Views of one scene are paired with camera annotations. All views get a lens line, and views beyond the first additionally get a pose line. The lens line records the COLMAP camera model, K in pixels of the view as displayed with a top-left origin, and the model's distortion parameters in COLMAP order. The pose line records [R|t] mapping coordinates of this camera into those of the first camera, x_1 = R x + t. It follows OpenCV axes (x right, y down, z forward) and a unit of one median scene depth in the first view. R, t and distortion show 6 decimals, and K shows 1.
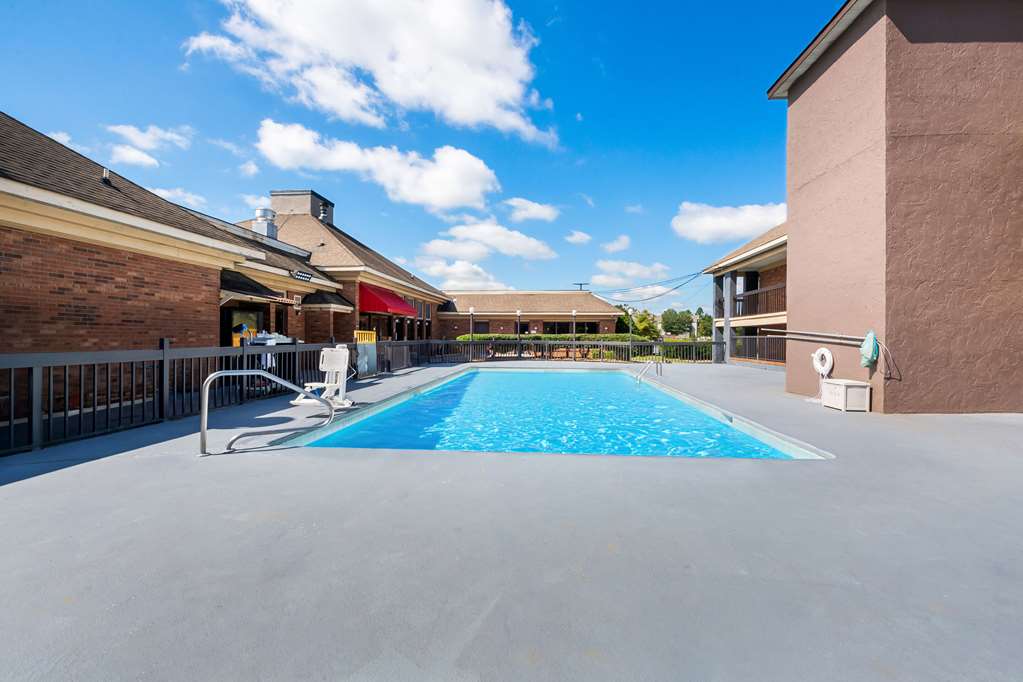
lens RADIAL K [[406.2, 0, 510.0], [0, 406.2, 323.0], [0, 0, 1]] dist [-0.001568, -0.000334]
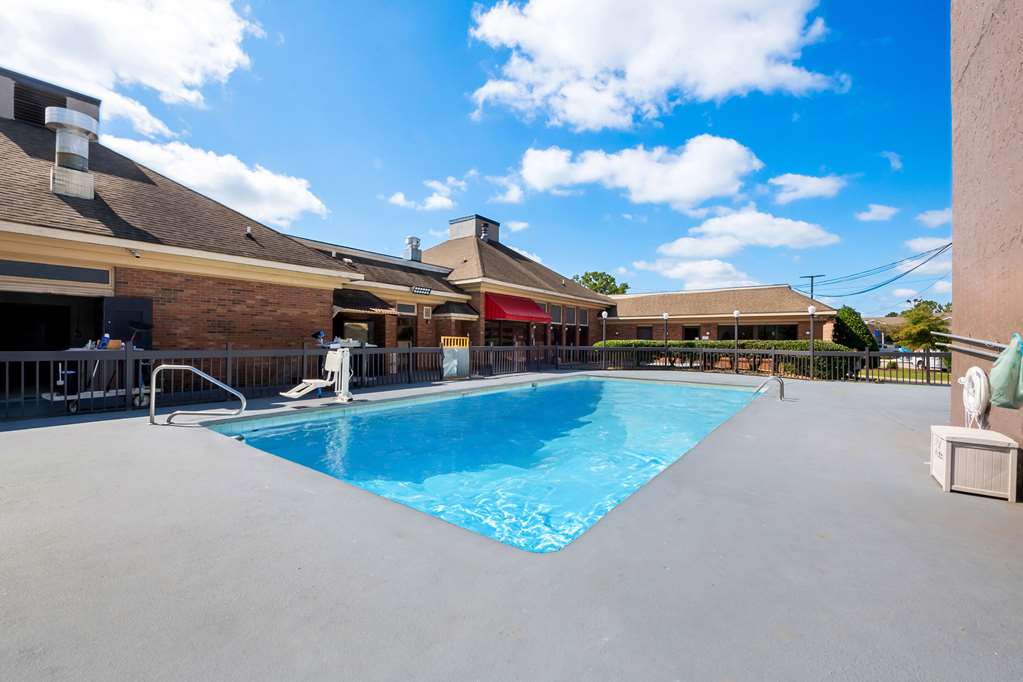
lens RADIAL K [[418.2, 0, 529.8], [0, 418.2, 341.5], [0, 0, 1]] dist [0.002750, -0.000005]
pose [[0.862937, 0.002120, -0.505308, 0.313051], [0.012248, 0.999610, 0.025111, 0.004802], [0.505164, -0.027858, 0.862574, 0.096518]]
